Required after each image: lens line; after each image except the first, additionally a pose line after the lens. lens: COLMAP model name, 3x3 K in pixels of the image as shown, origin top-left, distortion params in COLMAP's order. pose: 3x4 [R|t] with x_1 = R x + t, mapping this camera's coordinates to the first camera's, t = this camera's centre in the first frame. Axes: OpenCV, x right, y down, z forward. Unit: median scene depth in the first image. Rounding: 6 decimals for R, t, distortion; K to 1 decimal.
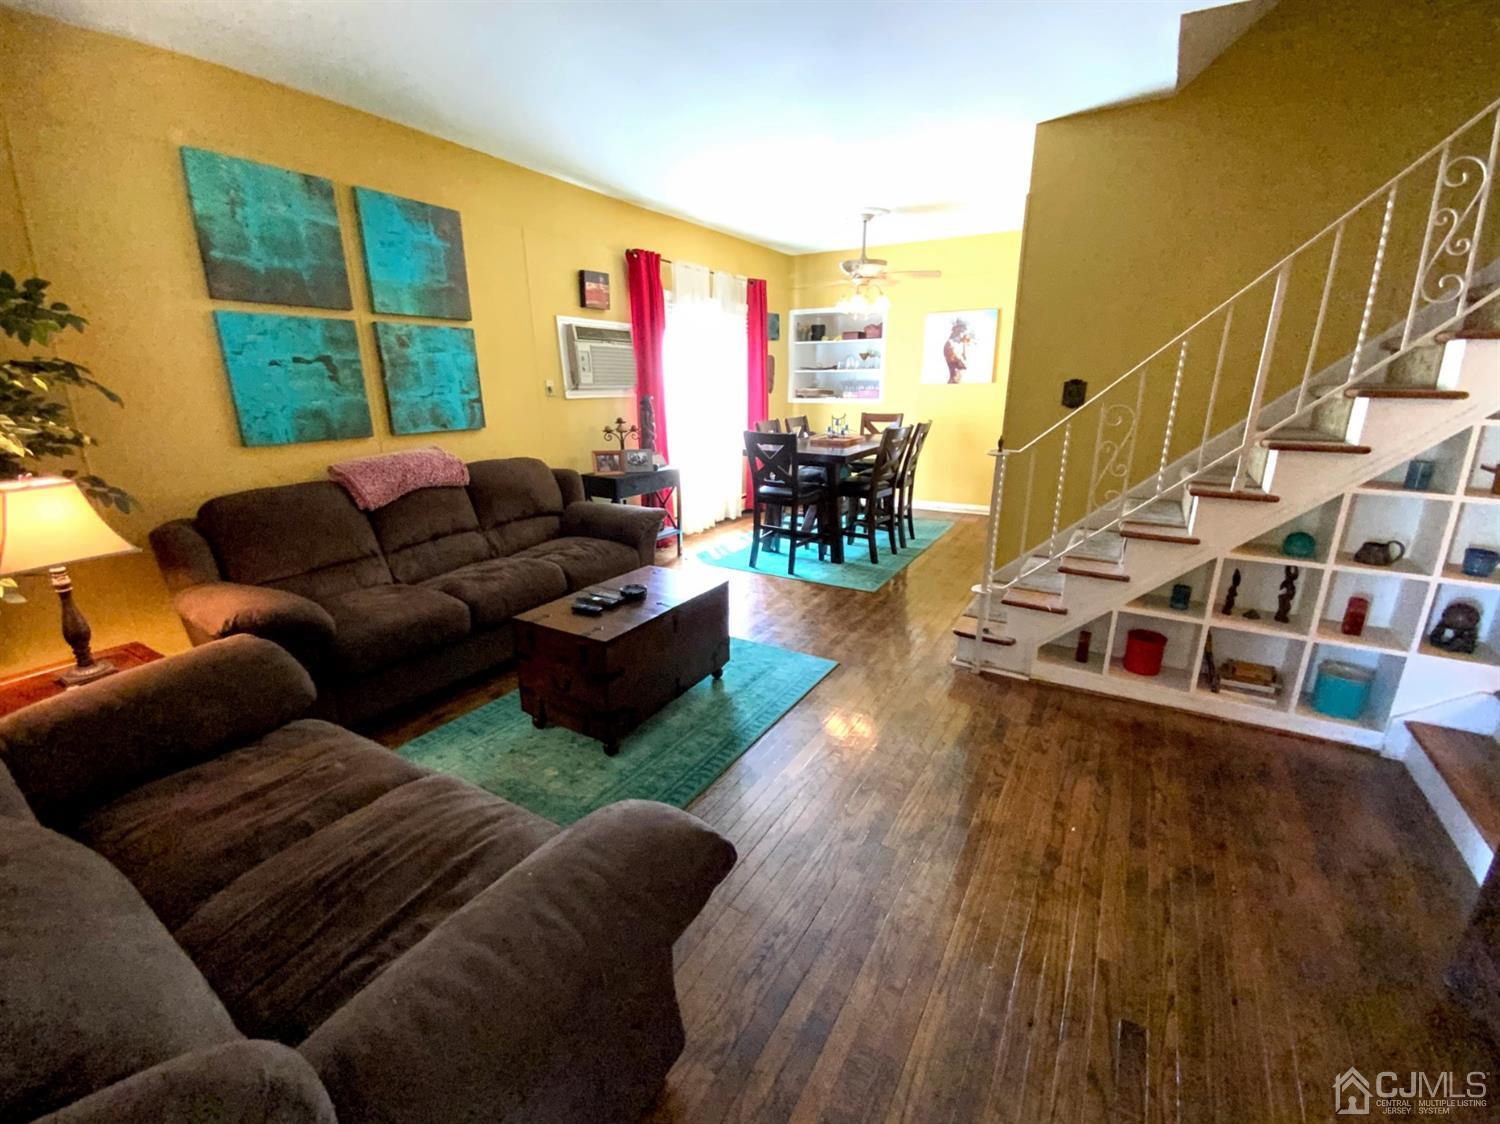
lens RADIAL K [[639.7, 0, 750.0], [0, 639.7, 562.0], [0, 0, 1]] dist [-0.011583, -0.000314]
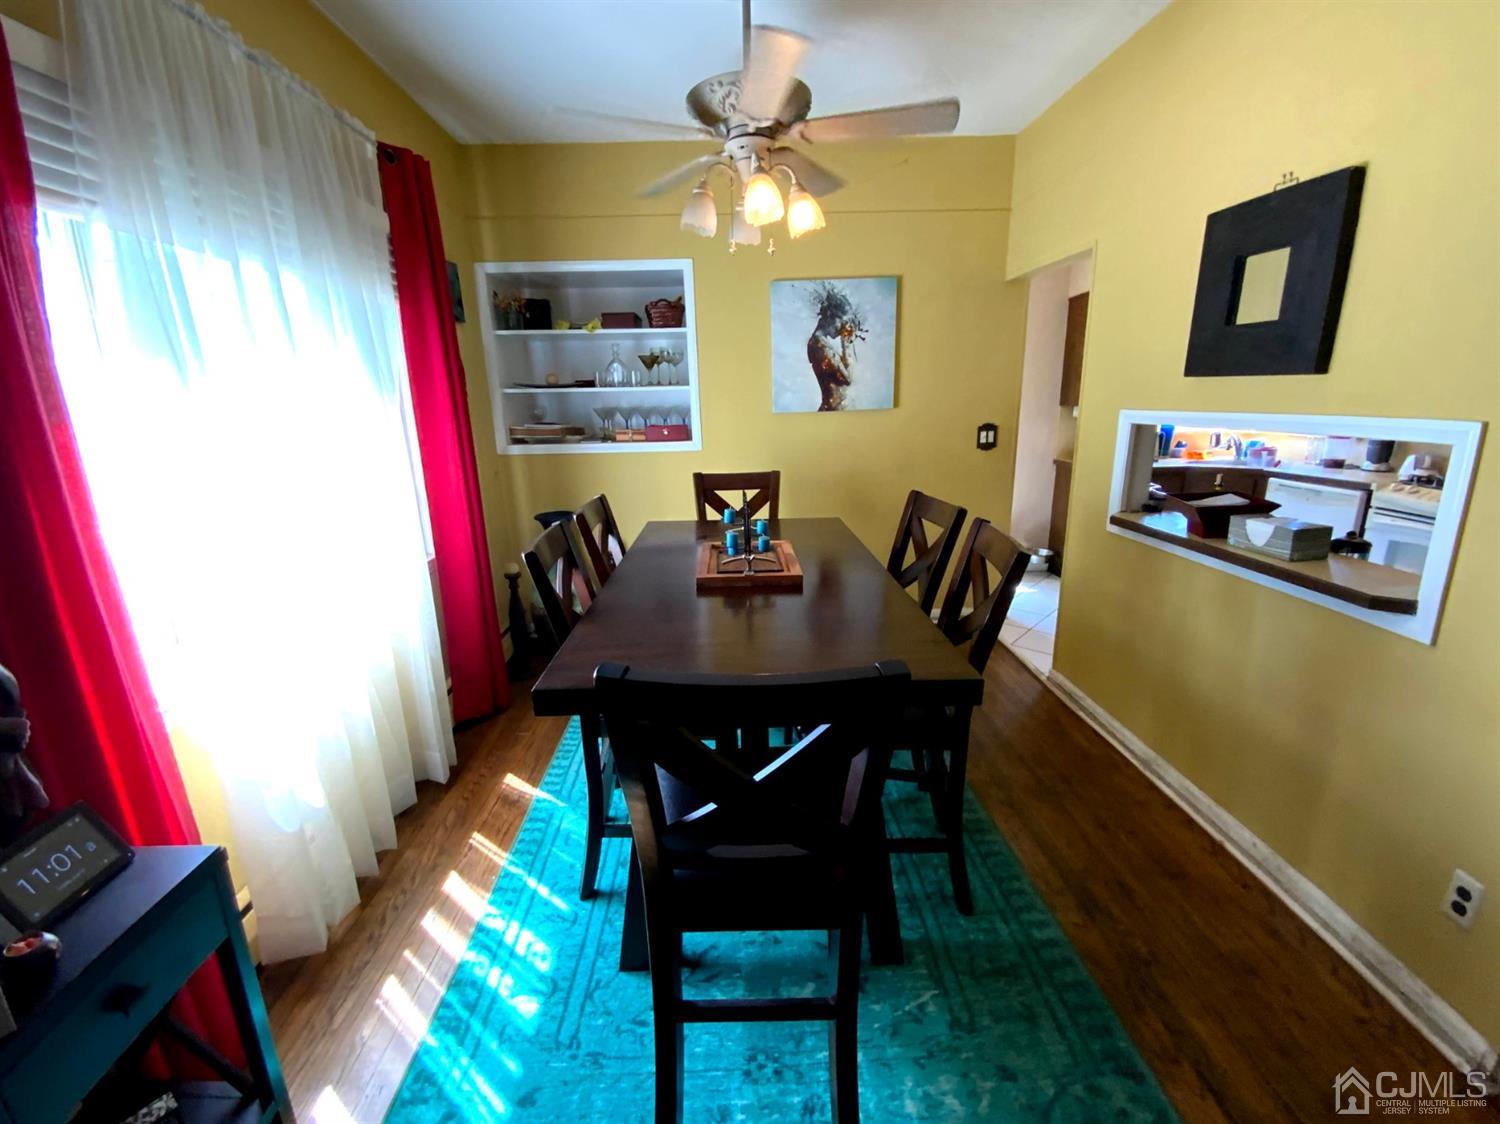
lens RADIAL K [[615.6, 0, 750.0], [0, 615.6, 562.0], [0, 0, 1]] dist [0.001150, -0.000069]
pose [[0.834388, -0.148831, 0.530703, -0.047892], [0.163983, 0.986284, 0.018776, -0.169018], [-0.526219, 0.071359, 0.847350, 0.586370]]
